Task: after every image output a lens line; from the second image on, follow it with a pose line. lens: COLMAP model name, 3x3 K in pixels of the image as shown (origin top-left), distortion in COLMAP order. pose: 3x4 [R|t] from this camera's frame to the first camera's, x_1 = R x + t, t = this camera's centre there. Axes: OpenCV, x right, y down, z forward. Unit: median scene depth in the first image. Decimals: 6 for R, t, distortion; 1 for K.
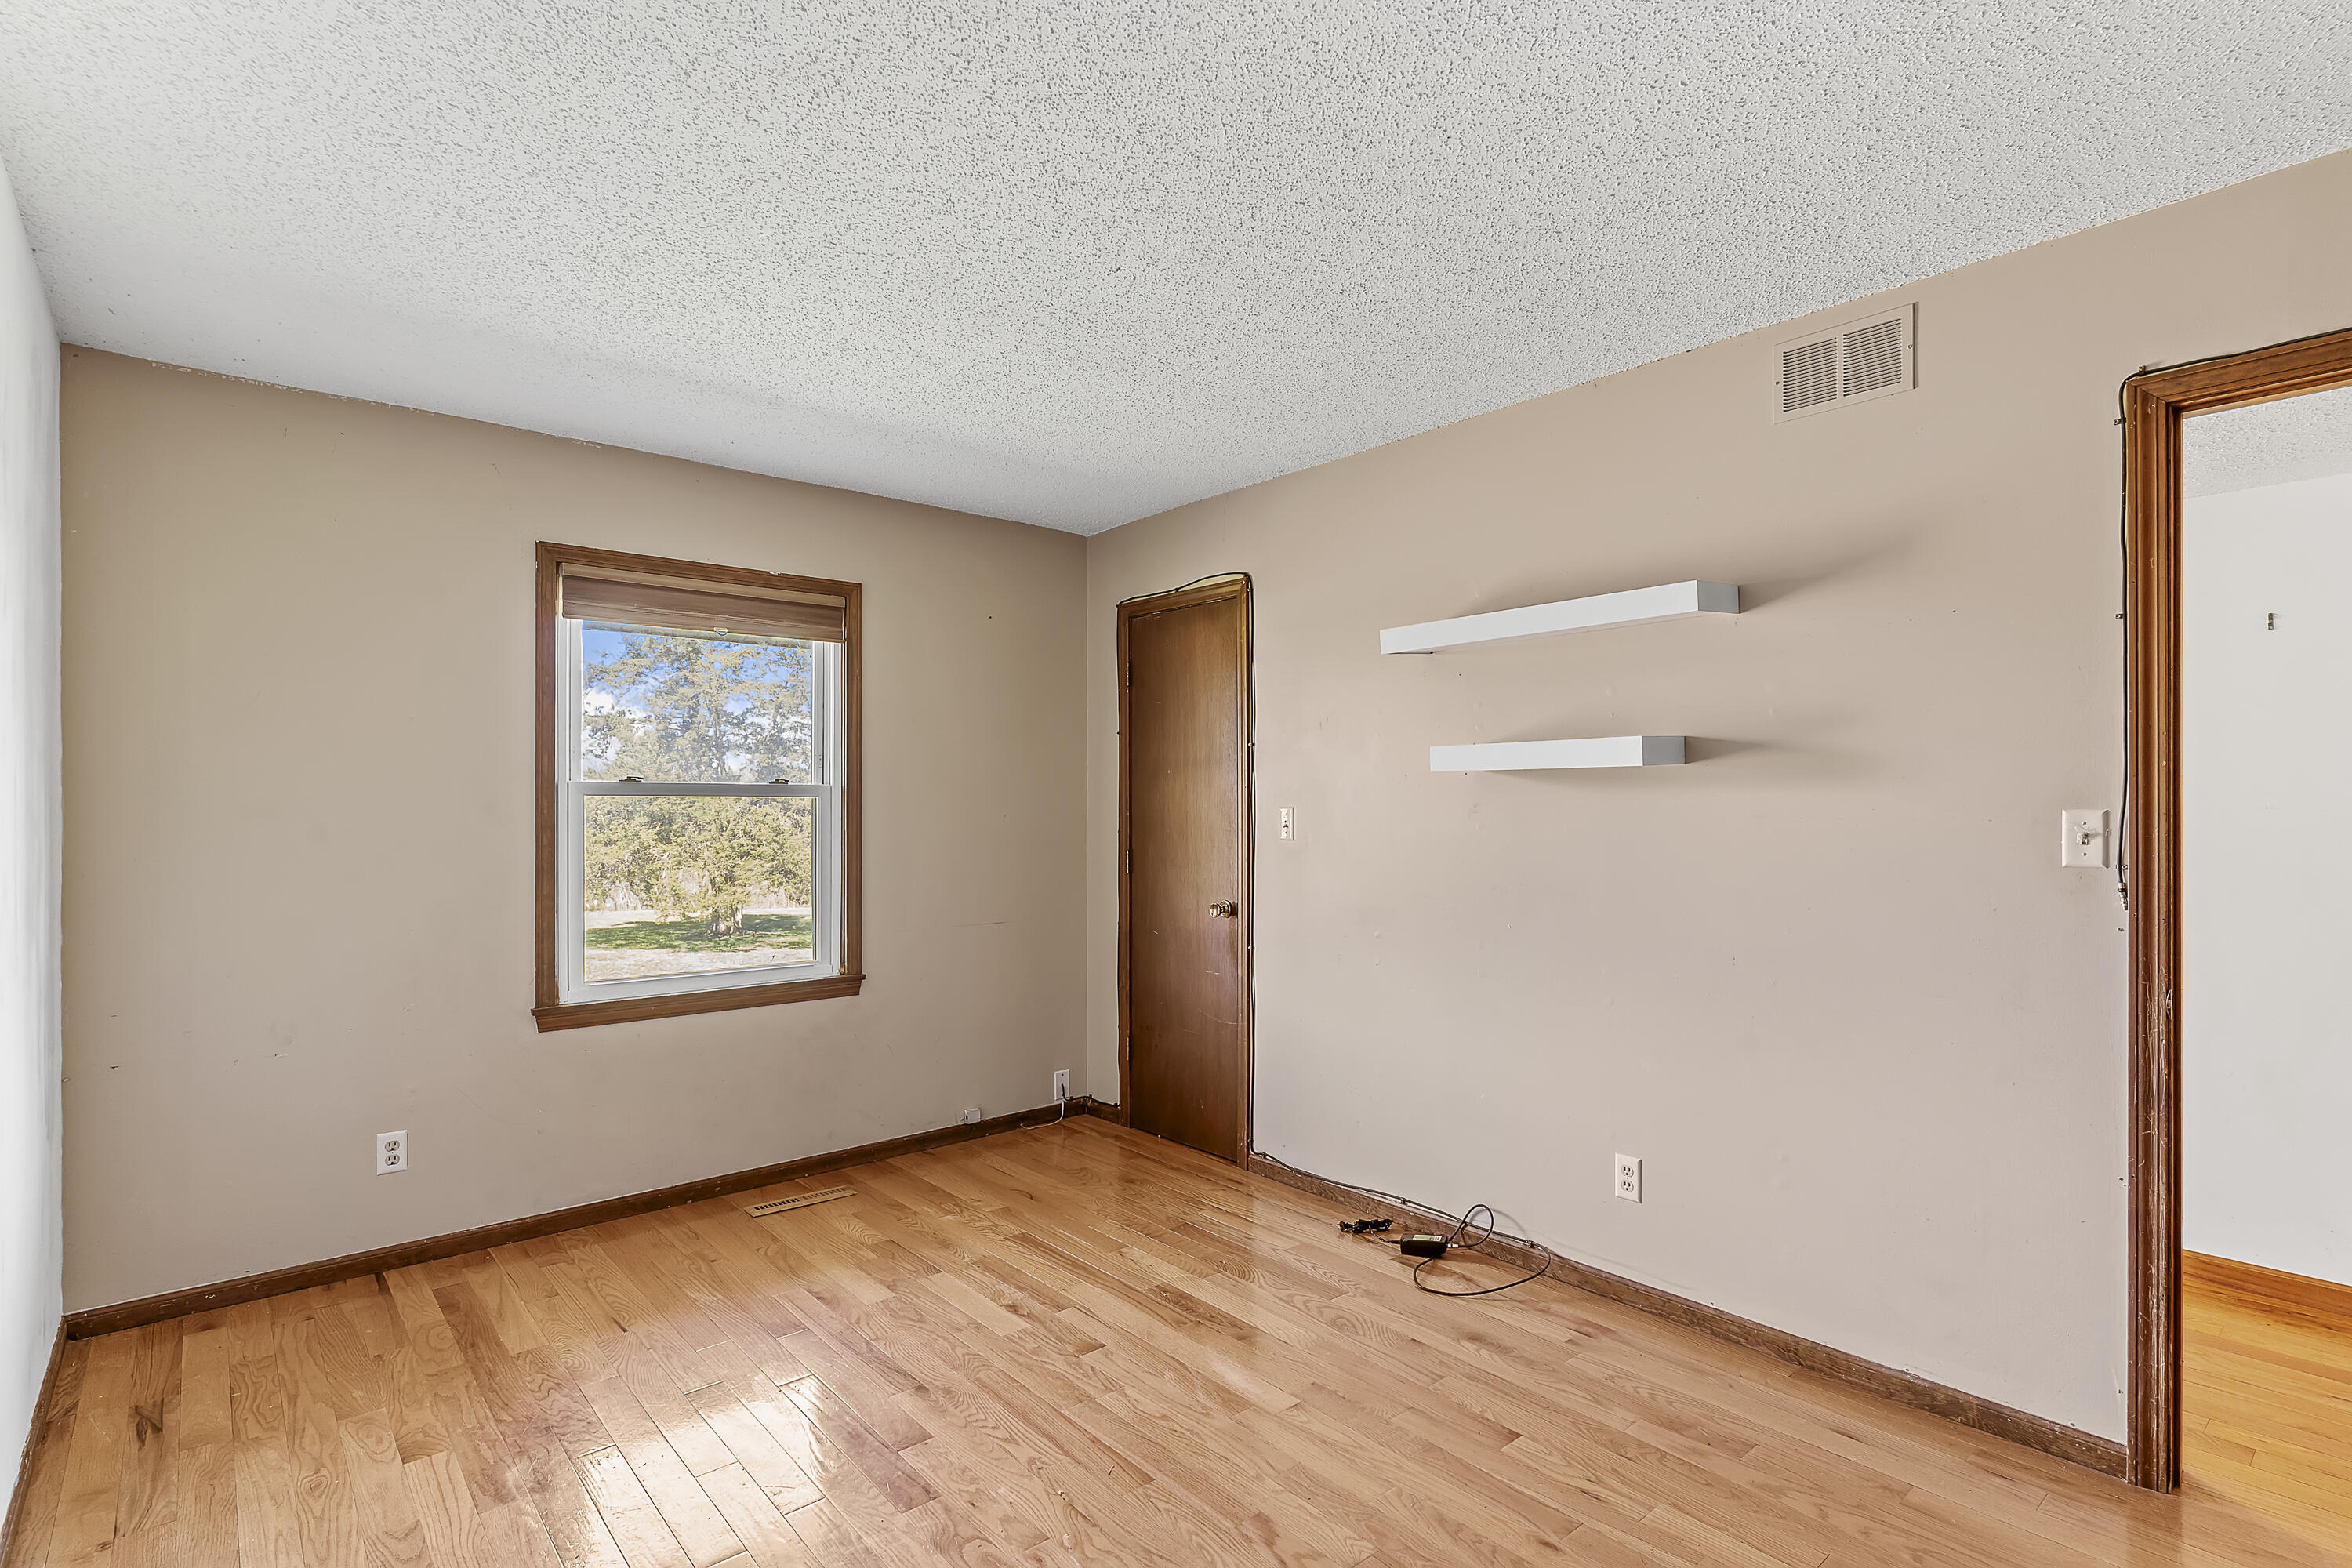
lens RADIAL K [[1135.4, 0, 1176.6], [0, 1135.4, 812.4], [0, 0, 1]] dist [0.001837, 0.000485]
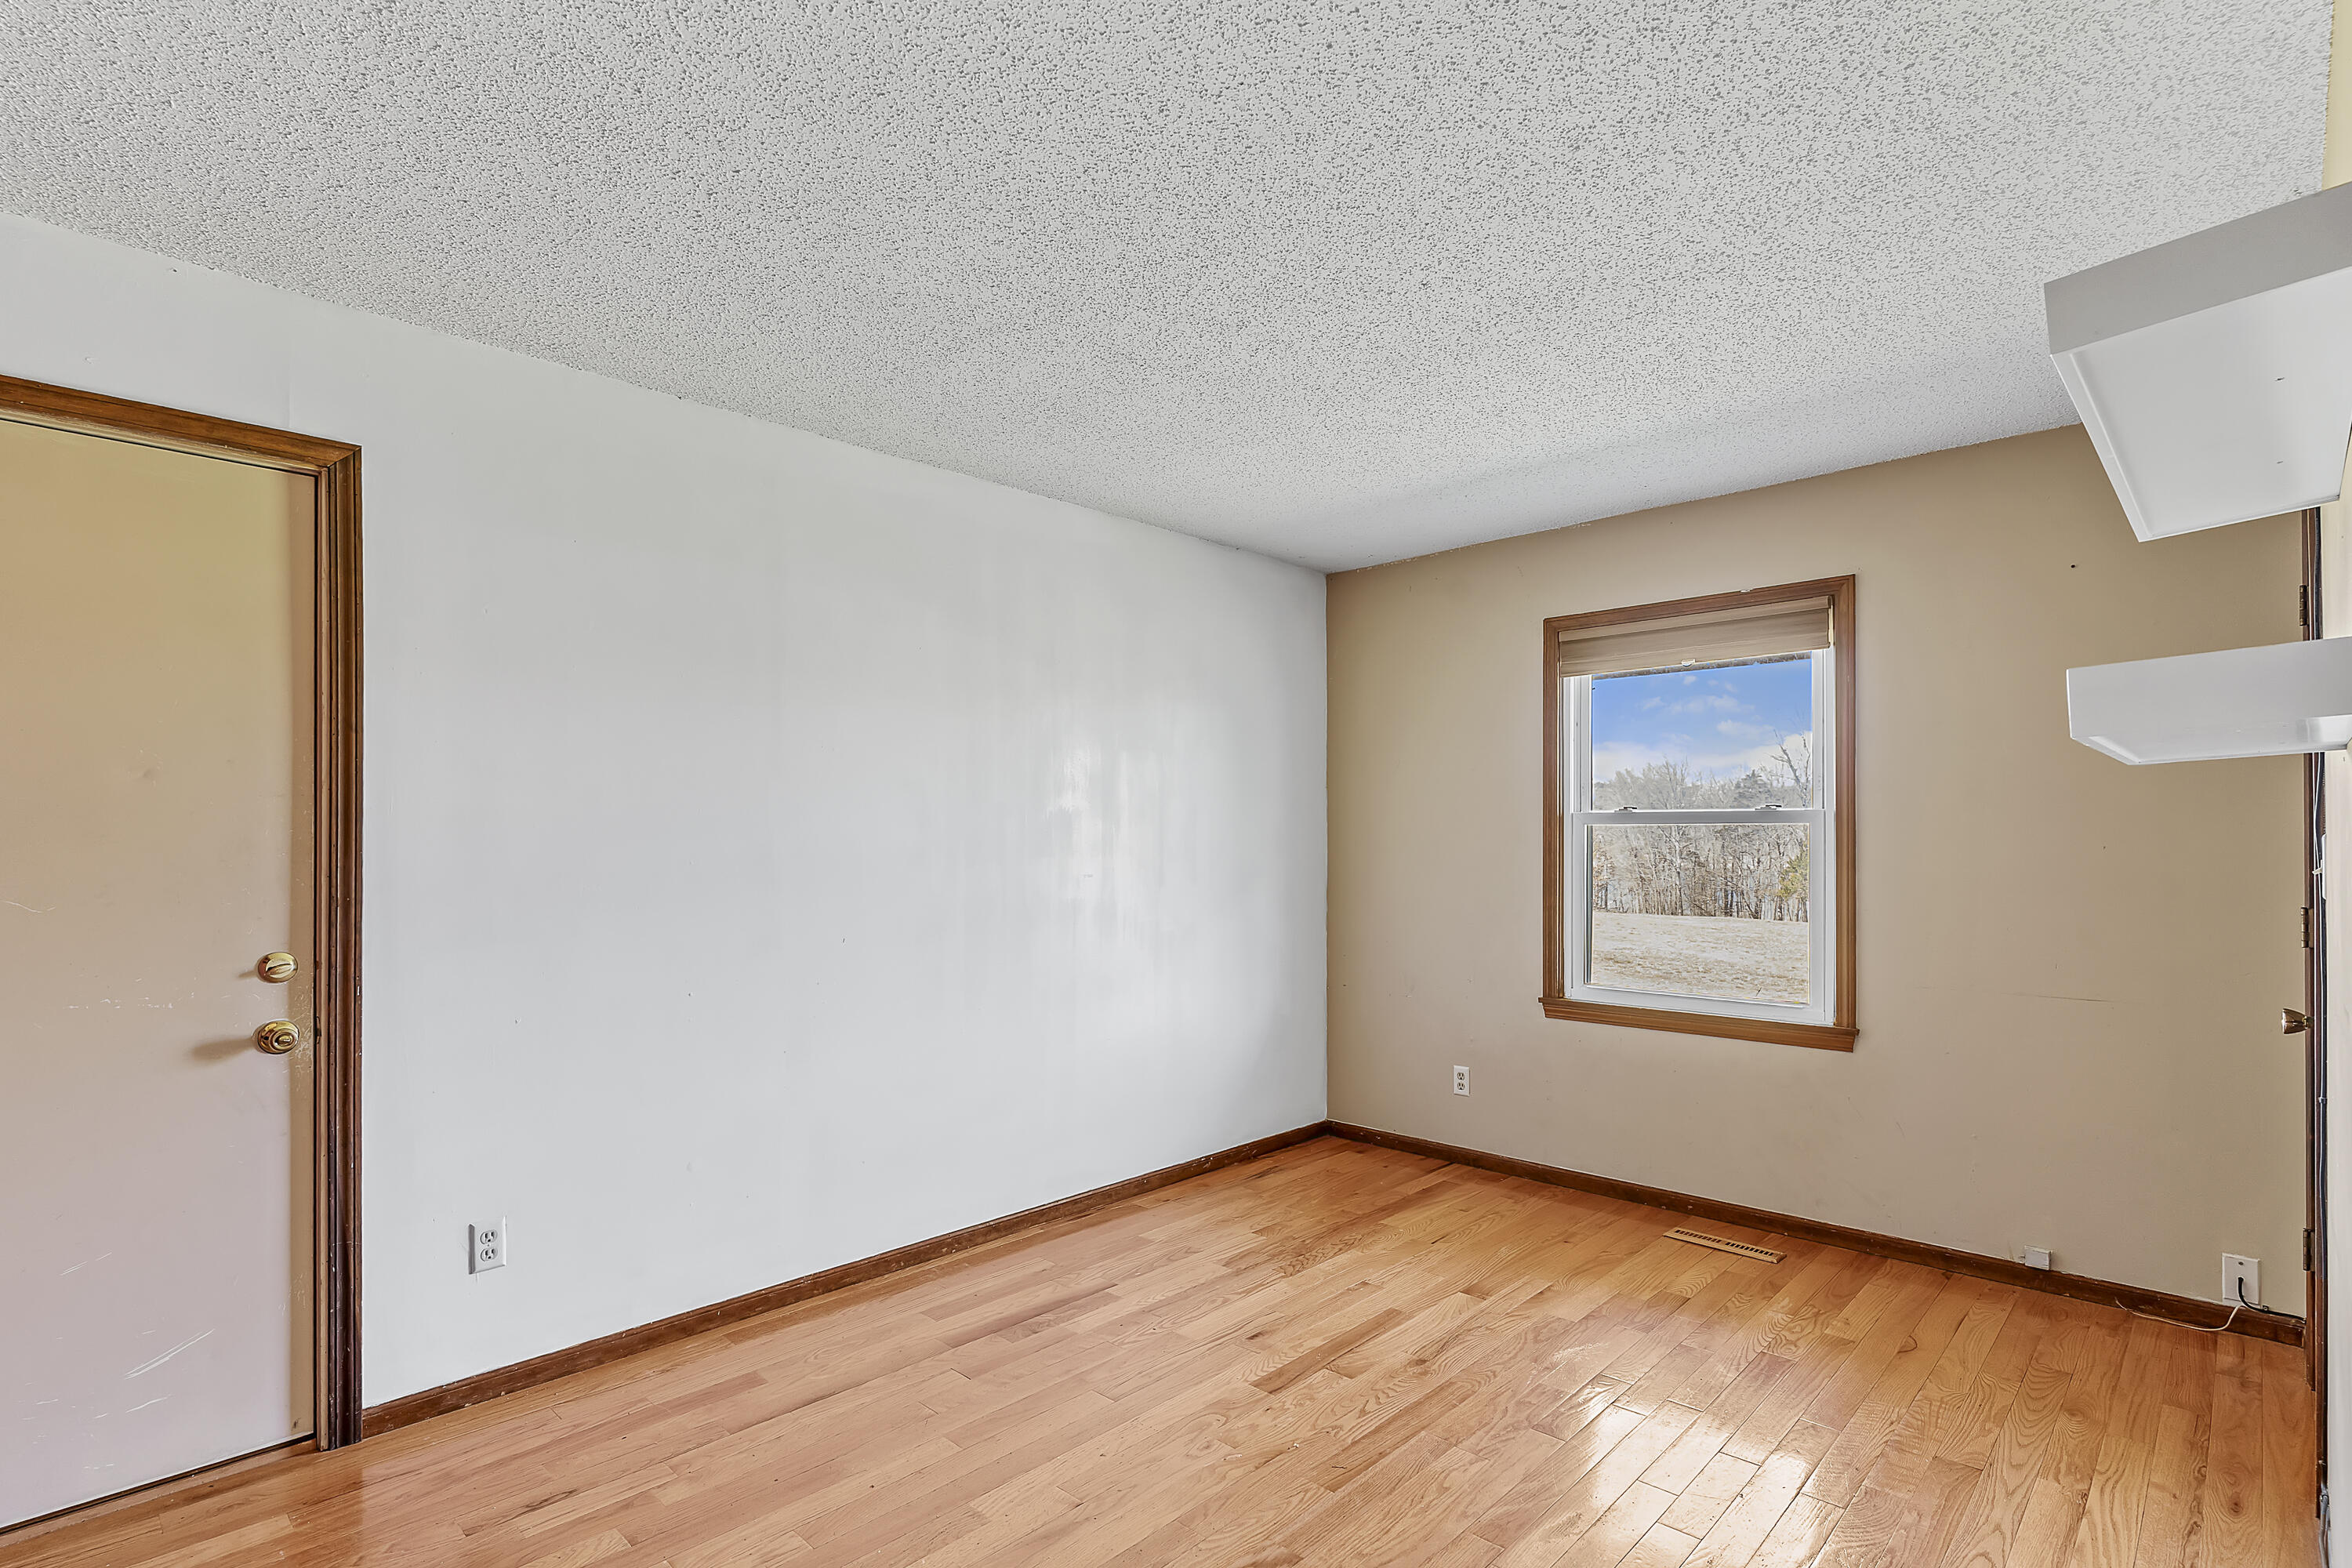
lens RADIAL K [[1151.6, 0, 1184.3], [0, 1151.6, 831.2], [0, 0, 1]] dist [0.000982, -0.007875]
pose [[0.089190, -0.001477, -0.996014, 0.649500], [-0.003001, 0.999994, -0.001751, -0.004672], [0.996010, 0.003145, 0.089185, 0.498529]]
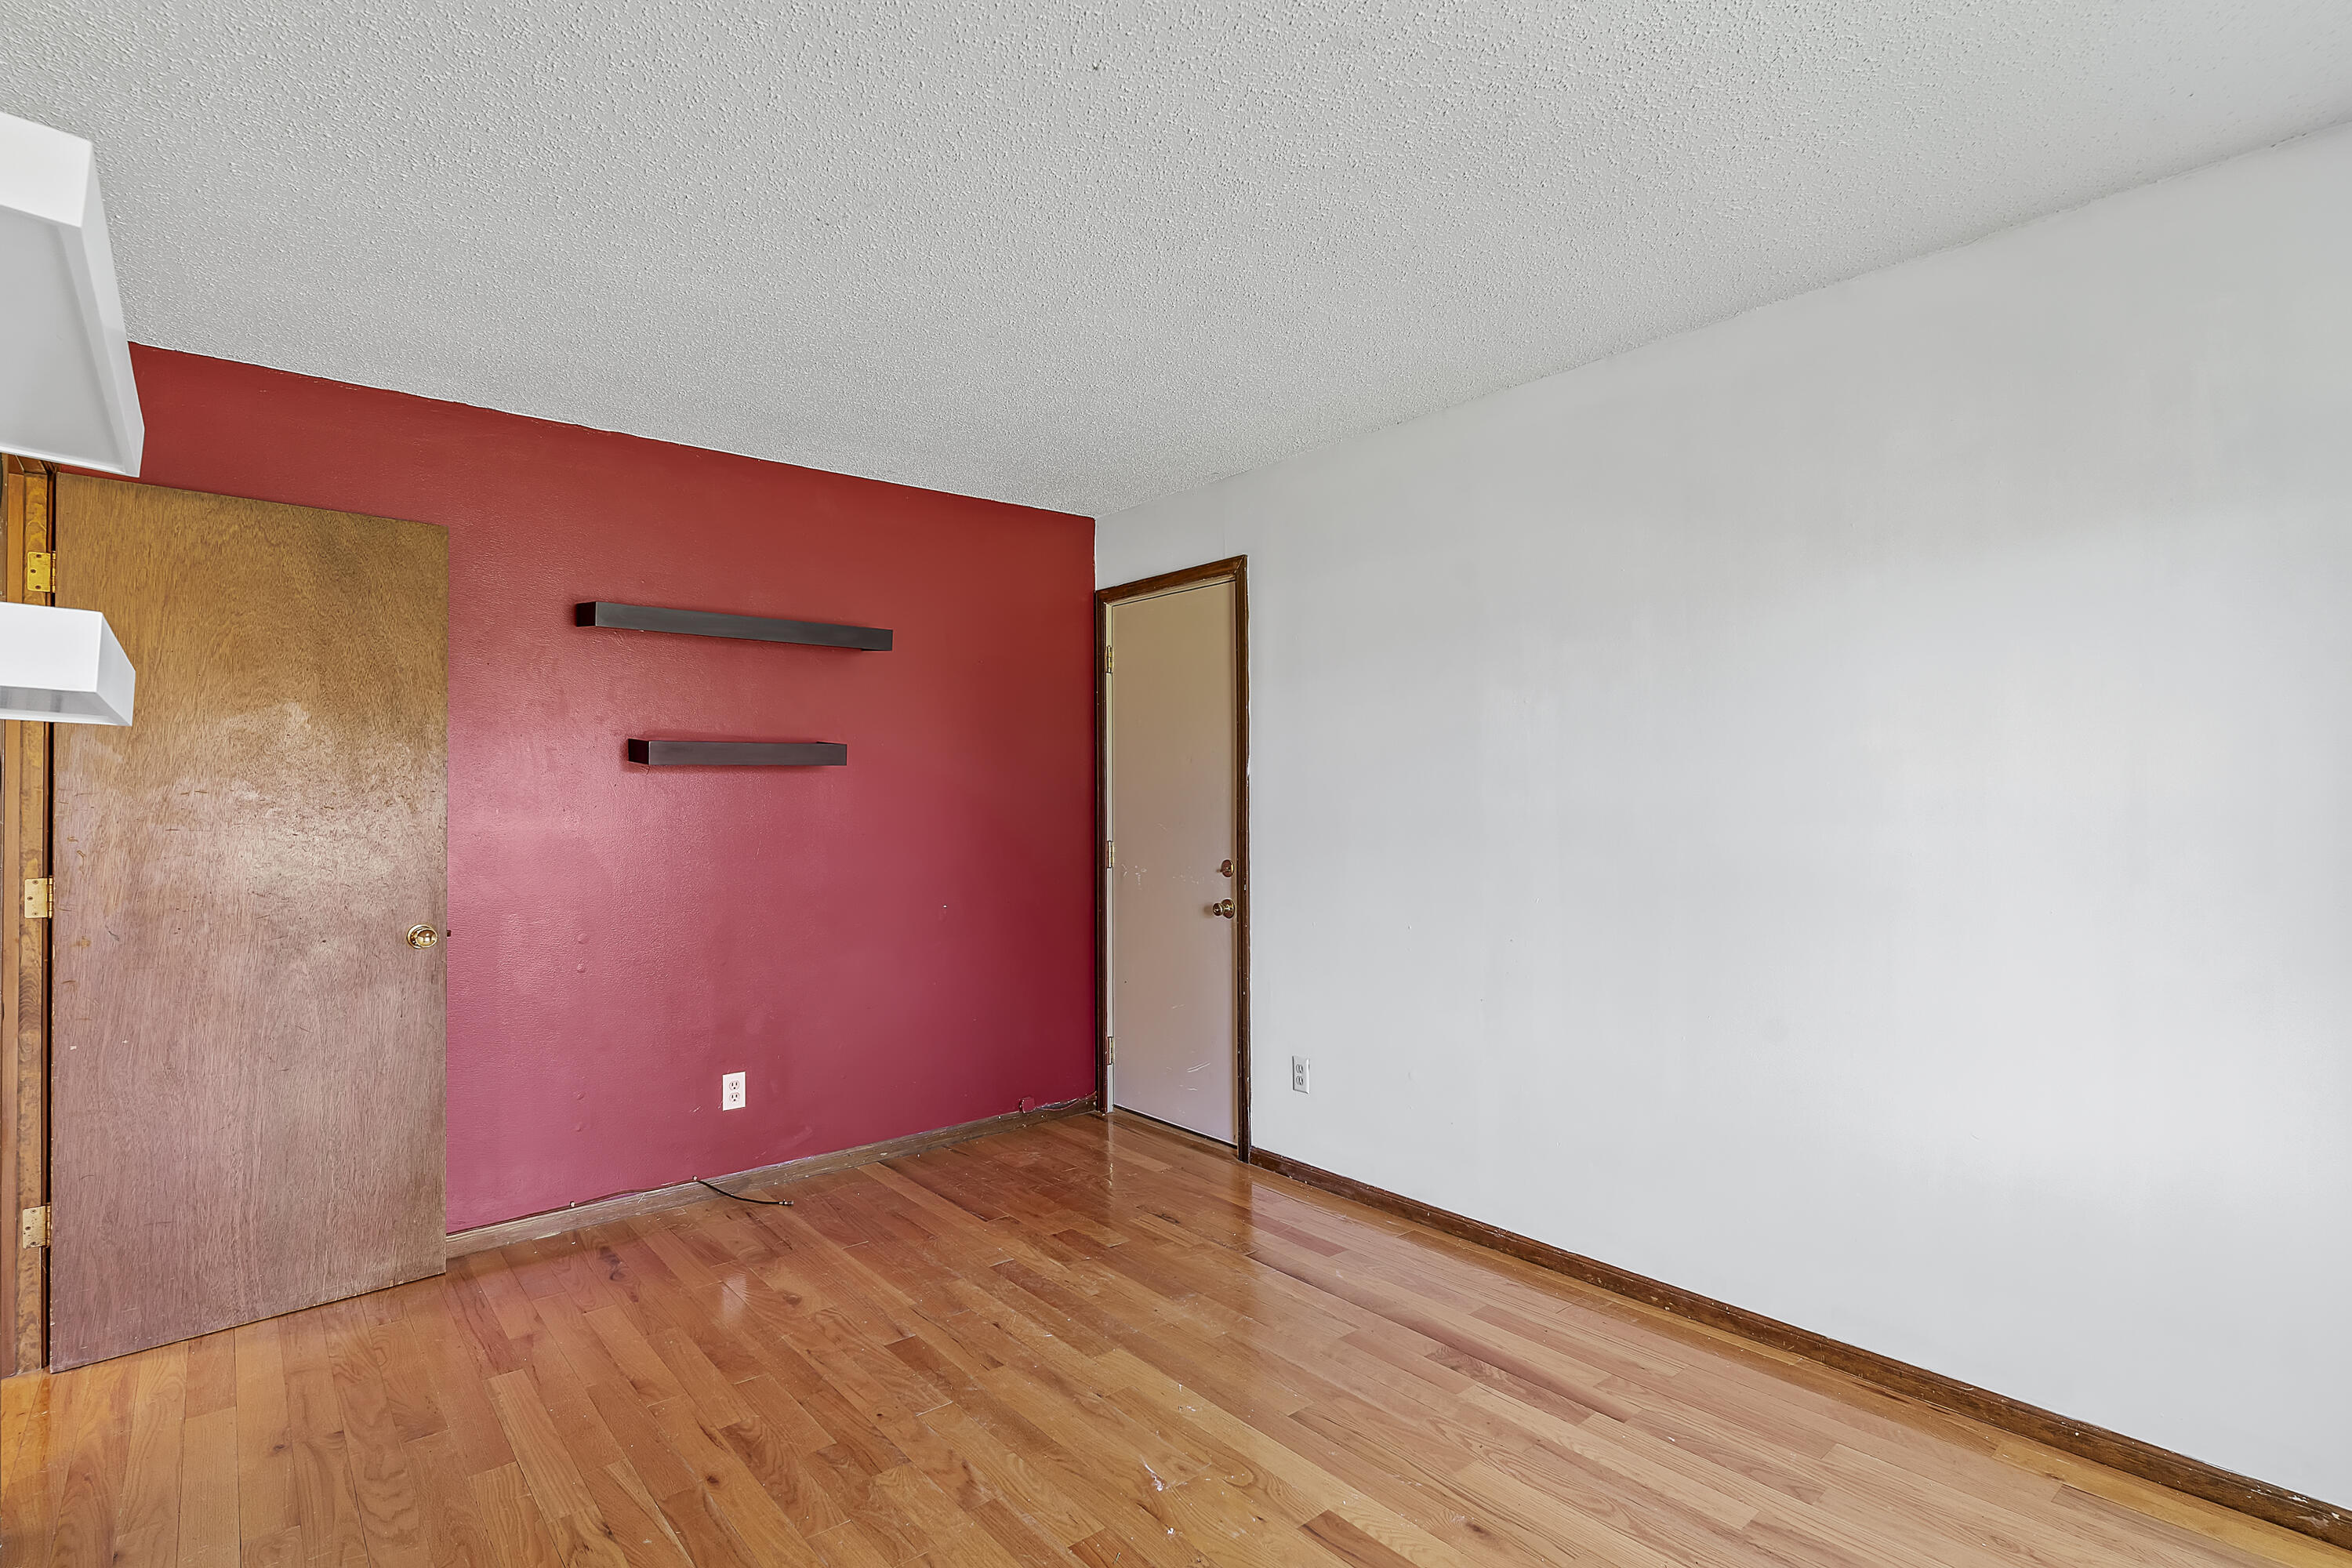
lens RADIAL K [[1132.3, 0, 1176.0], [0, 1132.3, 784.0], [0, 0, 1]] dist [-0.003675, -0.000622]
pose [[-0.999934, 0.006861, 0.009263, -0.075912], [0.006869, 0.999976, 0.000782, -0.010167], [-0.009257, 0.000846, -0.999957, 1.224431]]
